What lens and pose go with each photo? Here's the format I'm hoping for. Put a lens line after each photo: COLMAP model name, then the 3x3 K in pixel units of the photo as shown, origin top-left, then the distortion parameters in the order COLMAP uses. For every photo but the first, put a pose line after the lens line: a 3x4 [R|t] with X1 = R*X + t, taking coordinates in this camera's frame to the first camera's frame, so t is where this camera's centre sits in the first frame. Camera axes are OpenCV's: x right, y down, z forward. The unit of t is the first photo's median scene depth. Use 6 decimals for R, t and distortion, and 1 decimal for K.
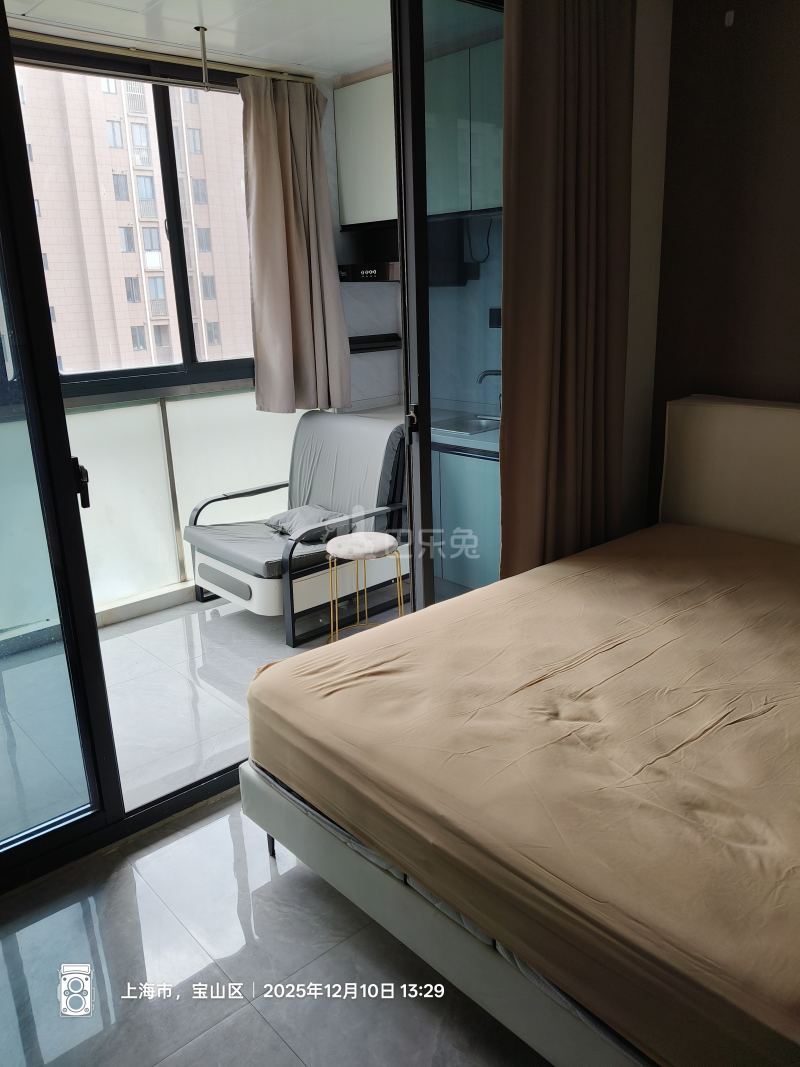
lens RADIAL K [[823.7, 0, 404.2], [0, 823.7, 530.9], [0, 0, 1]] dist [0.035173, -0.078844]
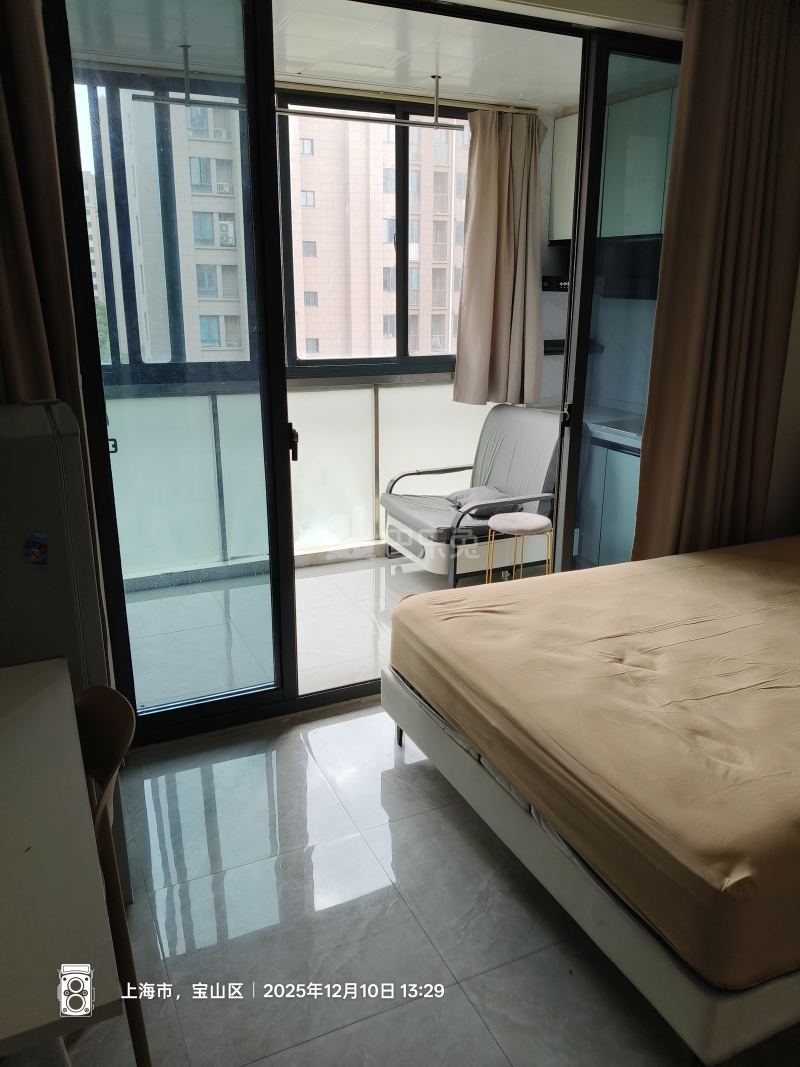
lens RADIAL K [[823.7, 0, 395.2], [0, 823.7, 542.2], [0, 0, 1]] dist [0.035173, -0.078844]
pose [[0.954152, 0.121890, -0.273381, 0.150098], [-0.116715, 0.992542, 0.035180, 0.035741], [0.275630, -0.001659, 0.961262, -0.240506]]
